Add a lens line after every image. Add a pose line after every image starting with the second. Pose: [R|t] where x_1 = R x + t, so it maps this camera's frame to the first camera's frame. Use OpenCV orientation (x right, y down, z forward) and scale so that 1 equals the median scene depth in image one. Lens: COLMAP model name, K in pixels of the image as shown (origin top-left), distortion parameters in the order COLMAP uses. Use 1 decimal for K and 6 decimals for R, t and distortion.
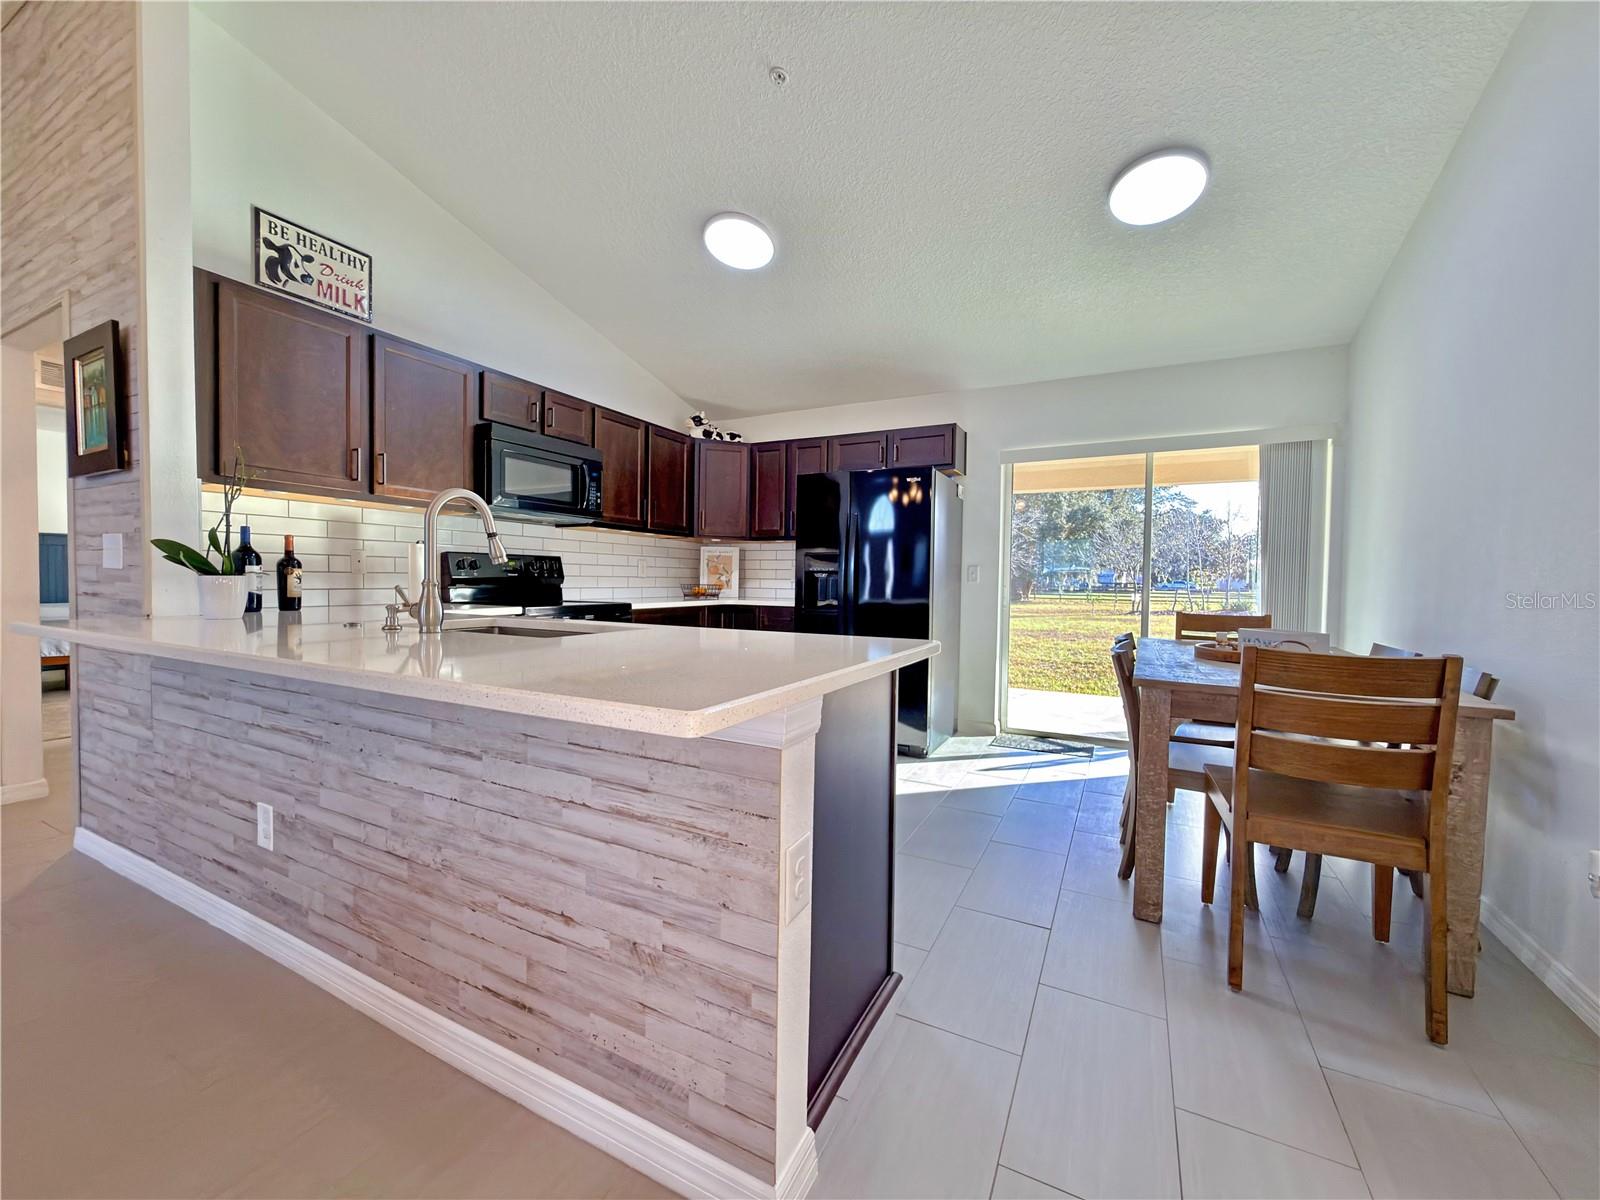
lens RADIAL K [[634.9, 0, 803.5], [0, 634.9, 600.7], [0, 0, 1]] dist [-0.006137, -0.000136]
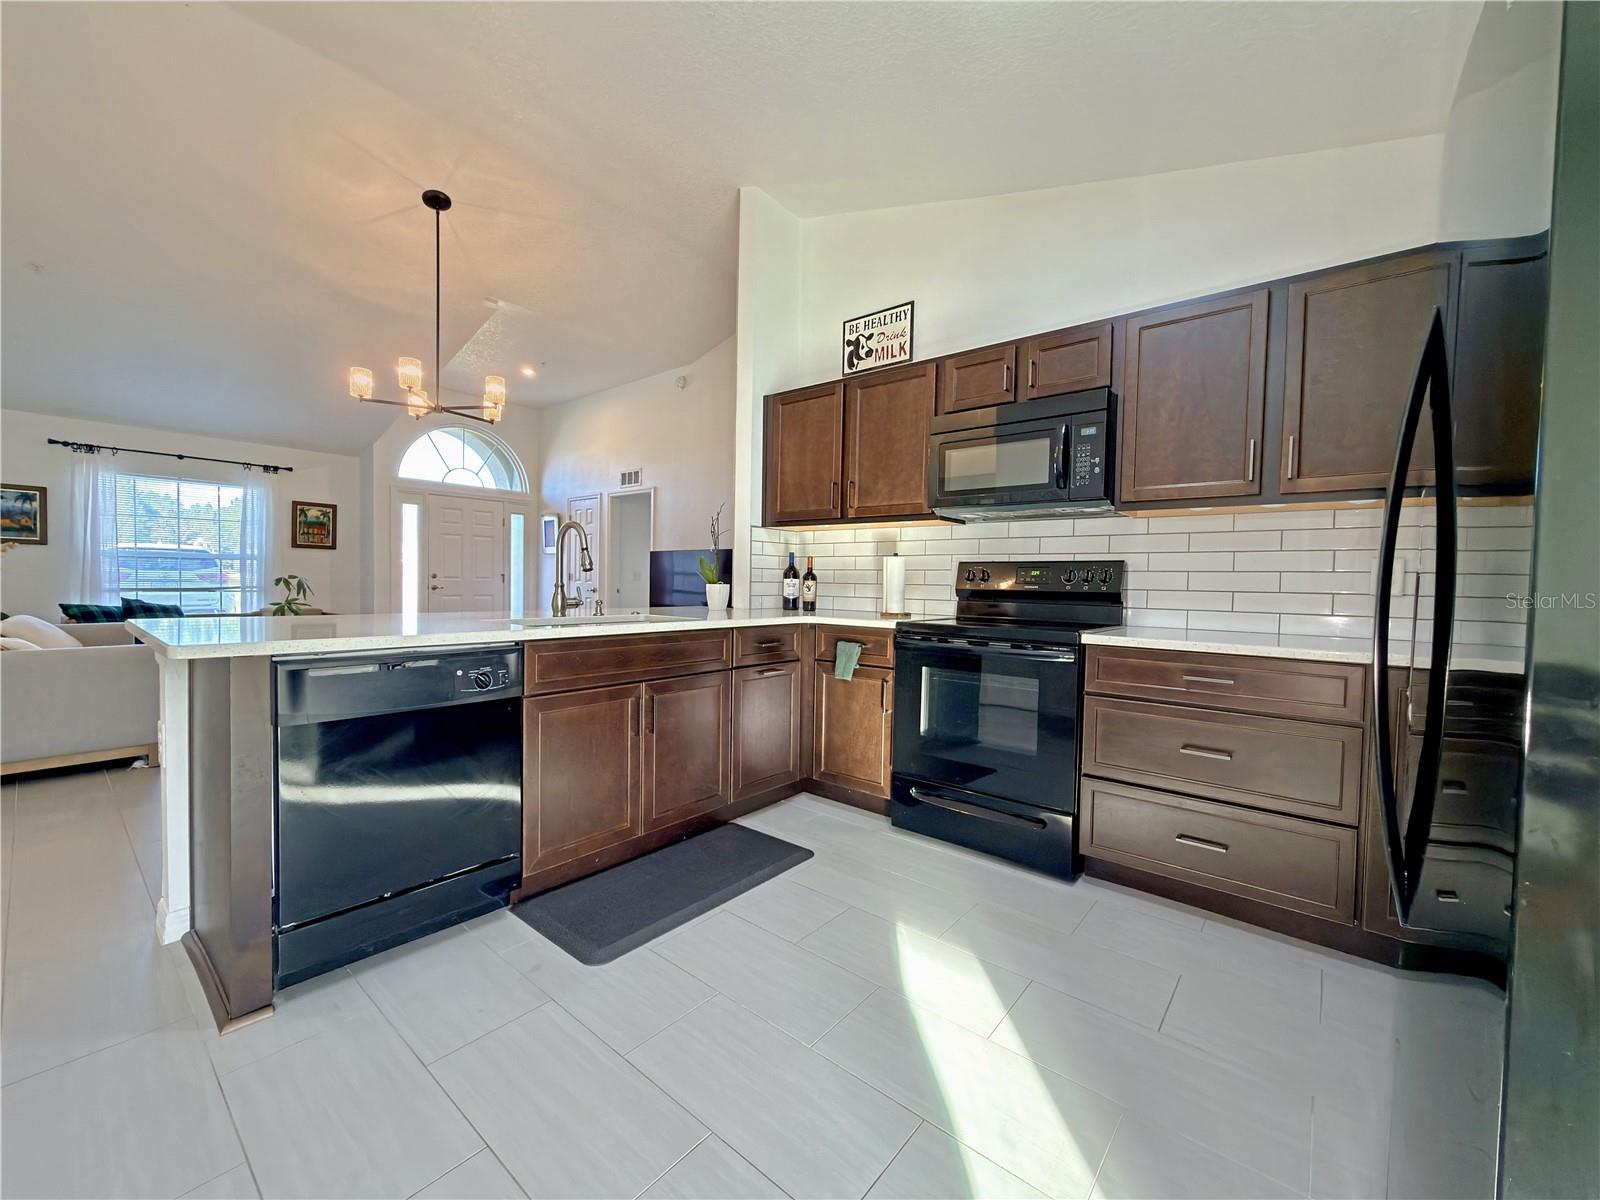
lens RADIAL K [[634.9, 0, 810.9], [0, 634.9, 602.7], [0, 0, 1]] dist [-0.006137, -0.000136]
pose [[-0.206692, 0.014962, -0.978292, 0.384277], [-0.053901, 0.998191, 0.026654, -0.028152], [0.976920, 0.058240, -0.205511, 0.915099]]
